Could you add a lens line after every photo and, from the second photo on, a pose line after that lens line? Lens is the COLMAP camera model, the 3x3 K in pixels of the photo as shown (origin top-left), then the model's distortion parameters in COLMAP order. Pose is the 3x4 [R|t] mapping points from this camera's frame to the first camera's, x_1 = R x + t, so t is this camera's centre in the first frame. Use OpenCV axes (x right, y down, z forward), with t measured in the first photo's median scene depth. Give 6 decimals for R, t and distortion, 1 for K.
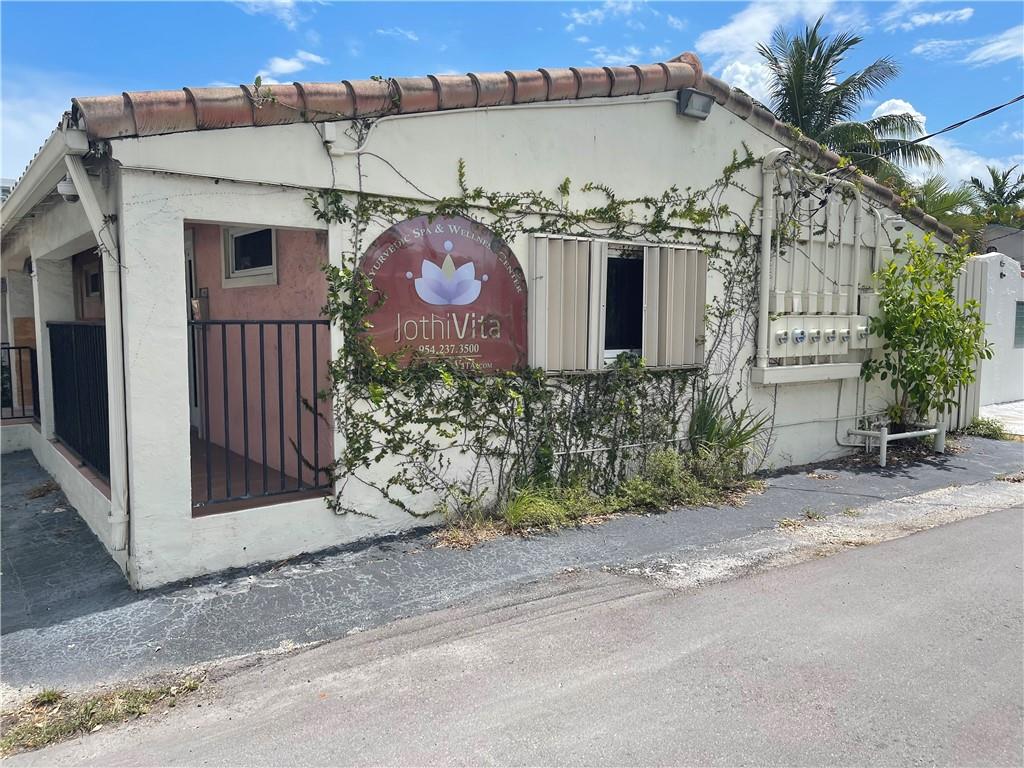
lens RADIAL K [[777.0, 0, 510.6], [0, 777.0, 381.2], [0, 0, 1]] dist [0.015155, 0.002502]
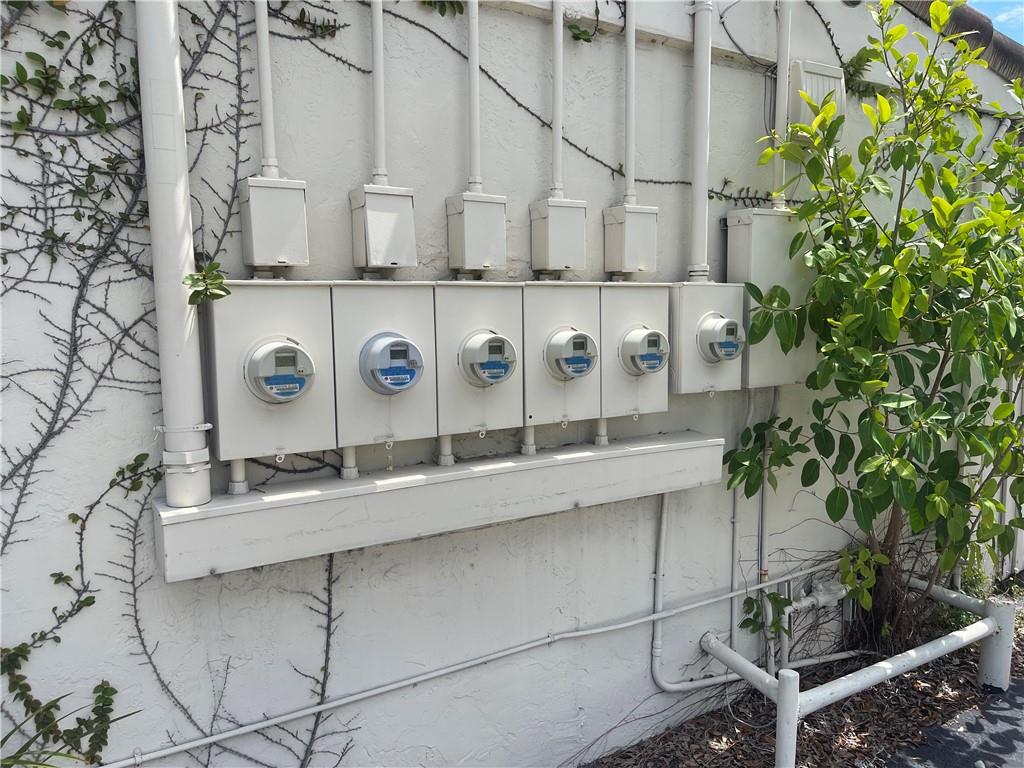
lens RADIAL K [[777.0, 0, 513.1], [0, 777.0, 391.1], [0, 0, 1]] dist [0.015155, 0.002502]
pose [[0.996818, -0.013067, -0.078637, 0.388077], [0.014395, 0.999763, 0.016354, -0.047259], [0.078405, -0.017434, 0.996769, 0.683400]]
